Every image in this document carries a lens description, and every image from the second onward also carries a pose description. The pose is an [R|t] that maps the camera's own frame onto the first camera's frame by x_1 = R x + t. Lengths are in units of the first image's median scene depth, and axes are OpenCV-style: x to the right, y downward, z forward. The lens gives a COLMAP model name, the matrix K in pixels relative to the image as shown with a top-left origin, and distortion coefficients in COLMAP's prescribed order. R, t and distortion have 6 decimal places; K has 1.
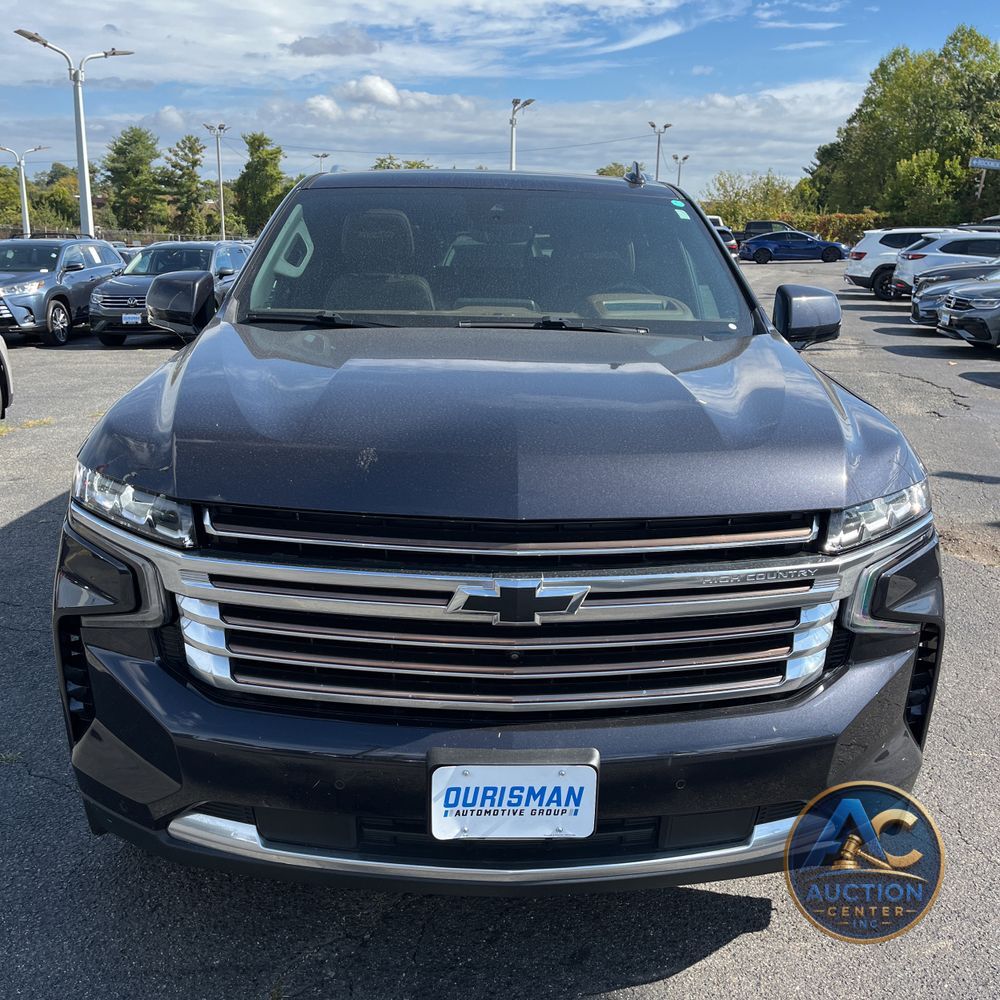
lens RADIAL K [[1006.8, 0, 501.9], [0, 1006.8, 504.3], [0, 0, 1]] dist [0.040440, -0.028301]
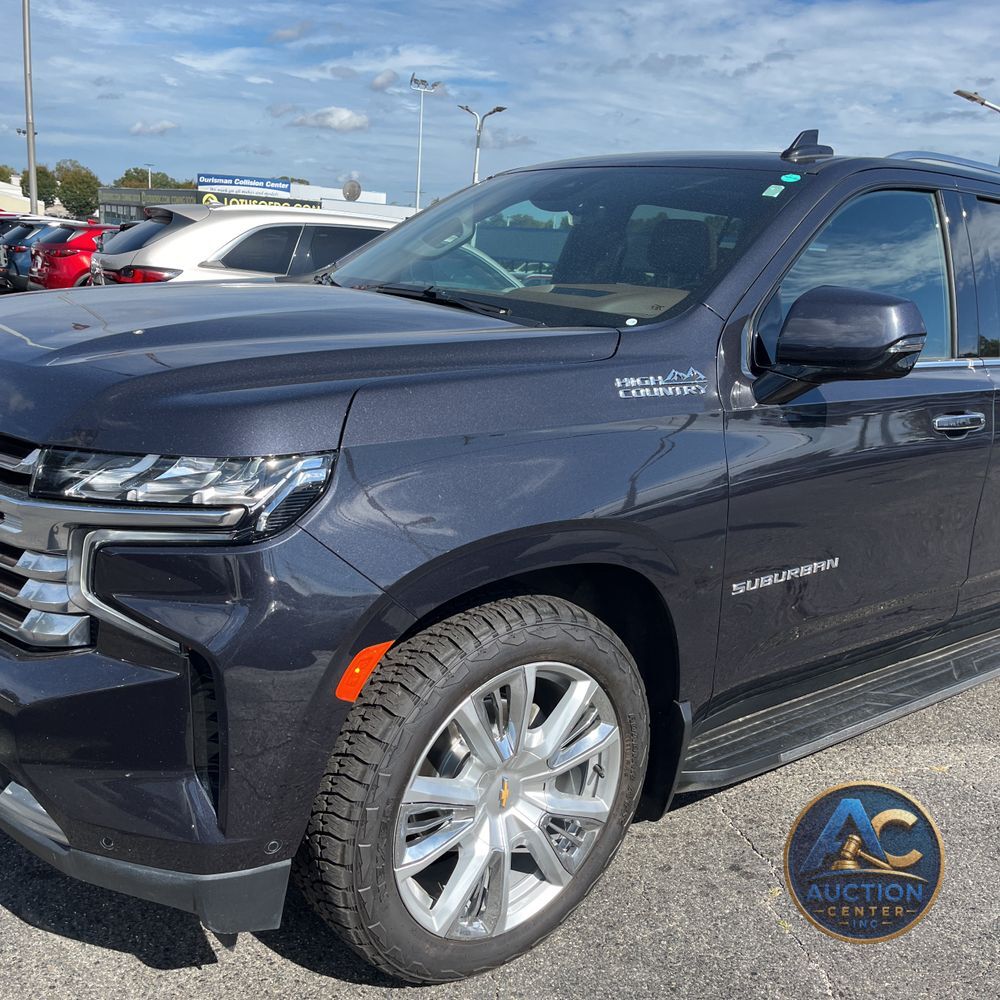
lens RADIAL K [[1006.8, 0, 501.9], [0, 1006.8, 504.3], [0, 0, 1]] dist [0.040440, -0.028301]
pose [[0.581218, 0.212919, -0.785399, 0.140115], [-0.265928, 0.961868, 0.063965, -0.012421], [0.769069, 0.171682, 0.615677, 0.090293]]
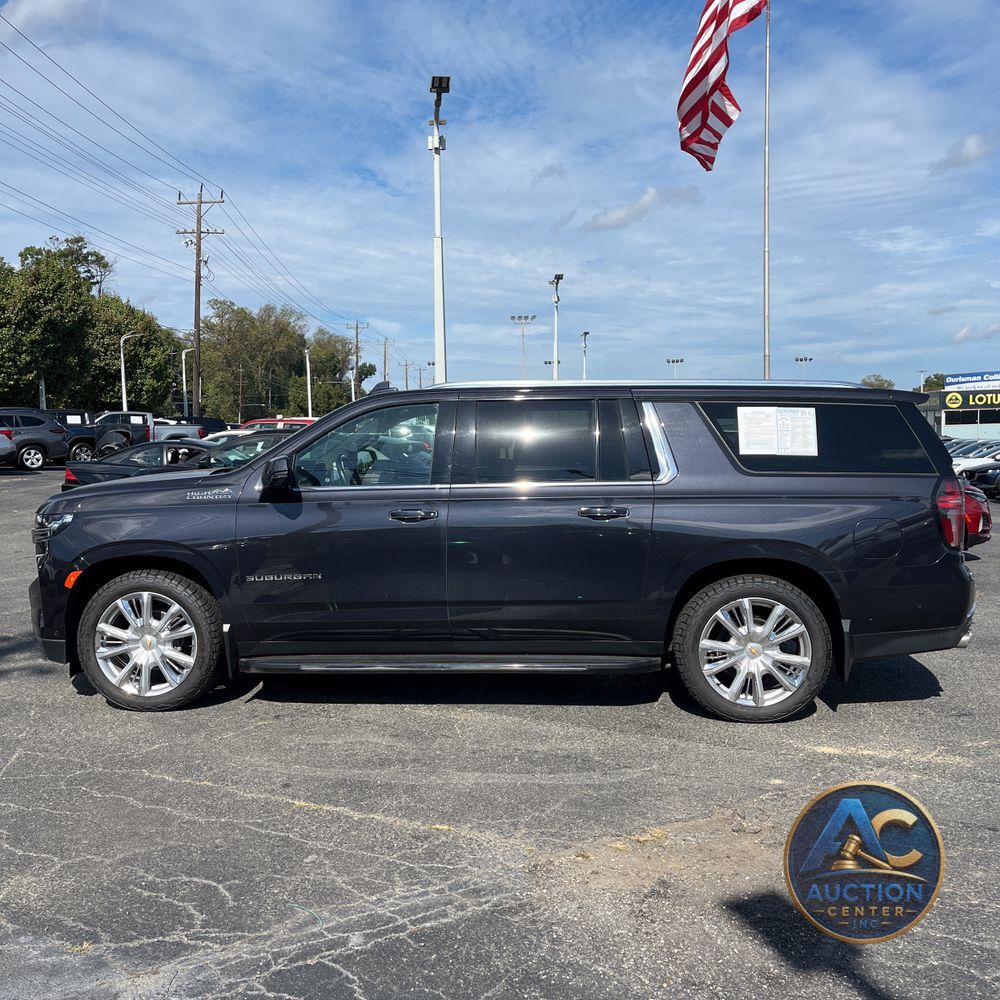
lens RADIAL K [[1007.6, 0, 500.0], [0, 1007.6, 500.0], [0, 0, 1]] dist [0.091079, -0.122639]
pose [[-0.128388, 0.039581, -0.990934, 0.377498], [-0.241404, 0.967901, 0.069937, -0.070738], [0.961894, 0.248194, -0.114712, 0.317694]]
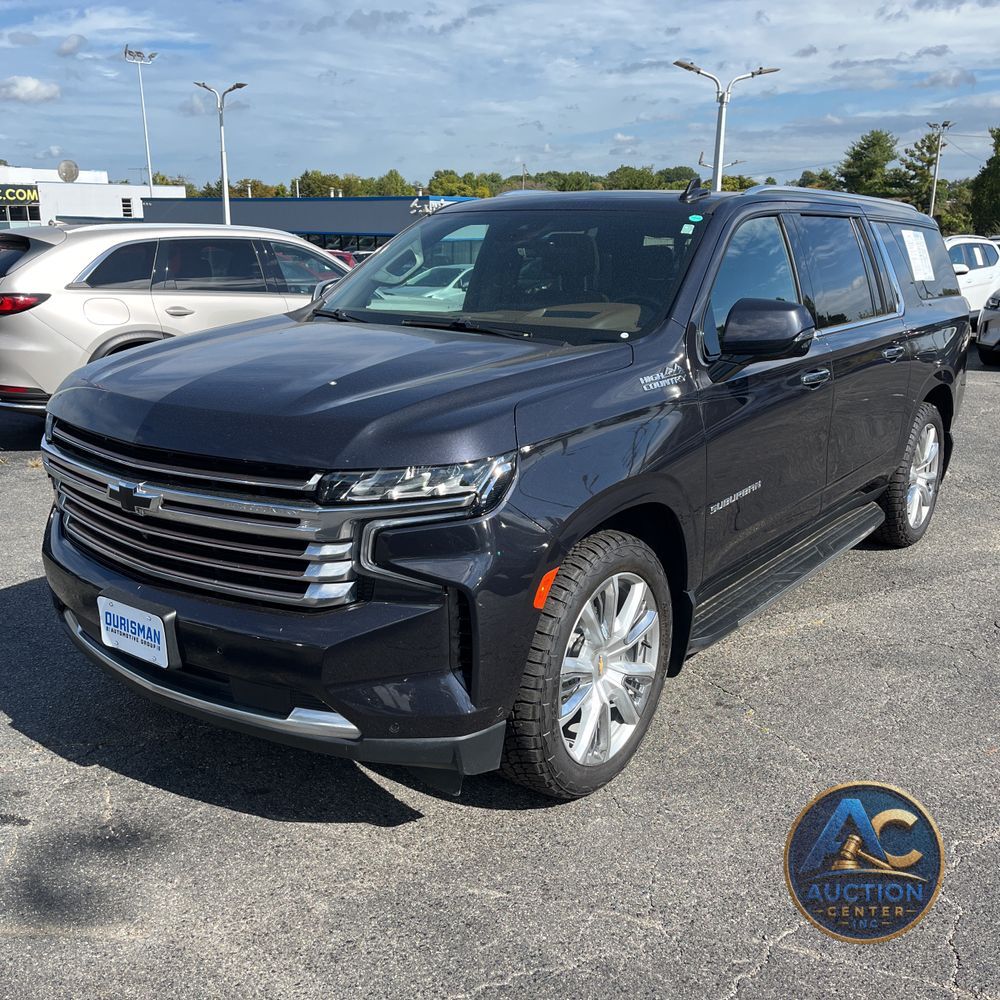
lens RADIAL K [[1007.6, 0, 500.0], [0, 1007.6, 500.0], [0, 0, 1]] dist [0.091079, -0.122639]
pose [[0.769180, 0.146173, -0.622090, 0.146369], [-0.151237, 0.987471, 0.045031, -0.005522], [0.620878, 0.059446, 0.781650, 0.014856]]
